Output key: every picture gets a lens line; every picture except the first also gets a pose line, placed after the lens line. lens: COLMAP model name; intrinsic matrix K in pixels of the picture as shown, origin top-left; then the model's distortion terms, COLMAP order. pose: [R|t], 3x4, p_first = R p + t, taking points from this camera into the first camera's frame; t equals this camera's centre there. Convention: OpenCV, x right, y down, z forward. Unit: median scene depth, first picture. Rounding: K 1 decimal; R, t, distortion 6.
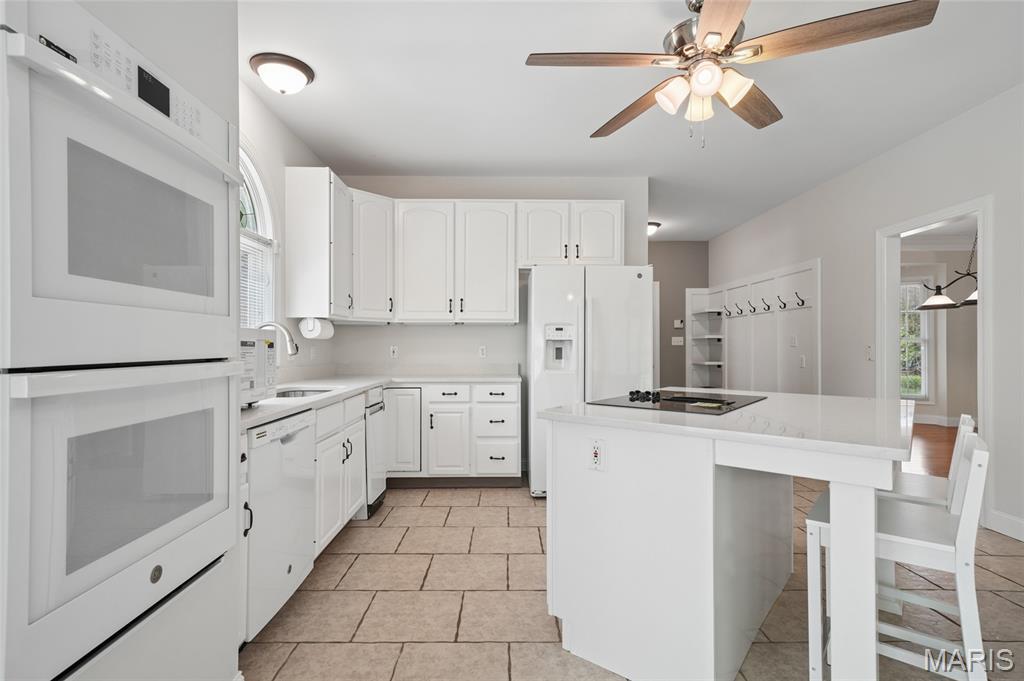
lens RADIAL K [[503.4, 0, 507.8], [0, 503.4, 338.0], [0, 0, 1]] dist [0.015069, 0.000844]
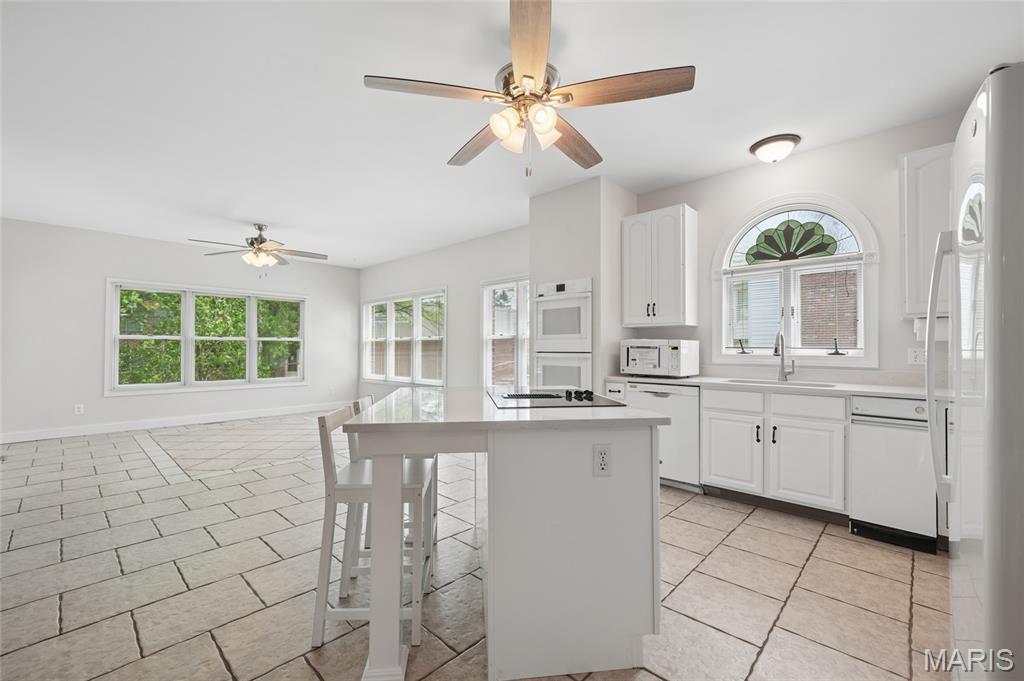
lens RADIAL K [[425.9, 0, 512.0], [0, 425.9, 340.5], [0, 0, 1]] dist [-0.001007, -0.000097]
pose [[-0.699038, -0.017778, -0.714863, 0.580771], [0.006950, 0.999475, -0.031652, 0.016672], [0.715050, -0.027095, -0.698548, 0.875833]]
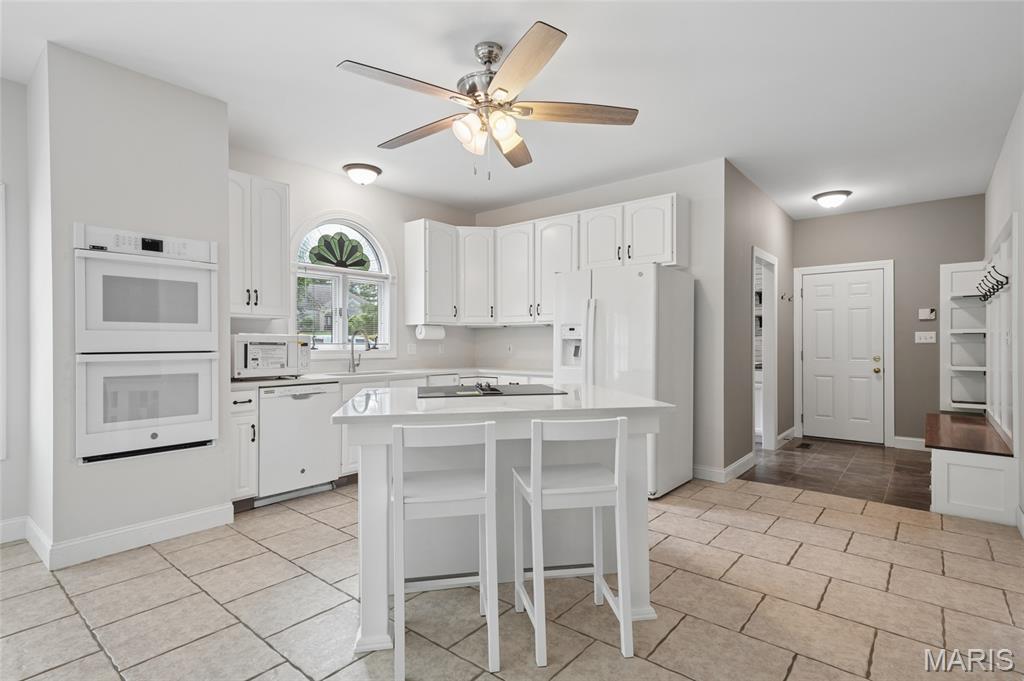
lens RADIAL K [[503.4, 0, 507.8], [0, 503.4, 338.0], [0, 0, 1]] dist [0.015069, 0.000844]
pose [[0.760464, -0.007156, -0.649341, 0.630520], [0.011186, 0.999935, 0.002080, -0.002078], [0.649284, -0.008845, 0.760495, 0.062994]]
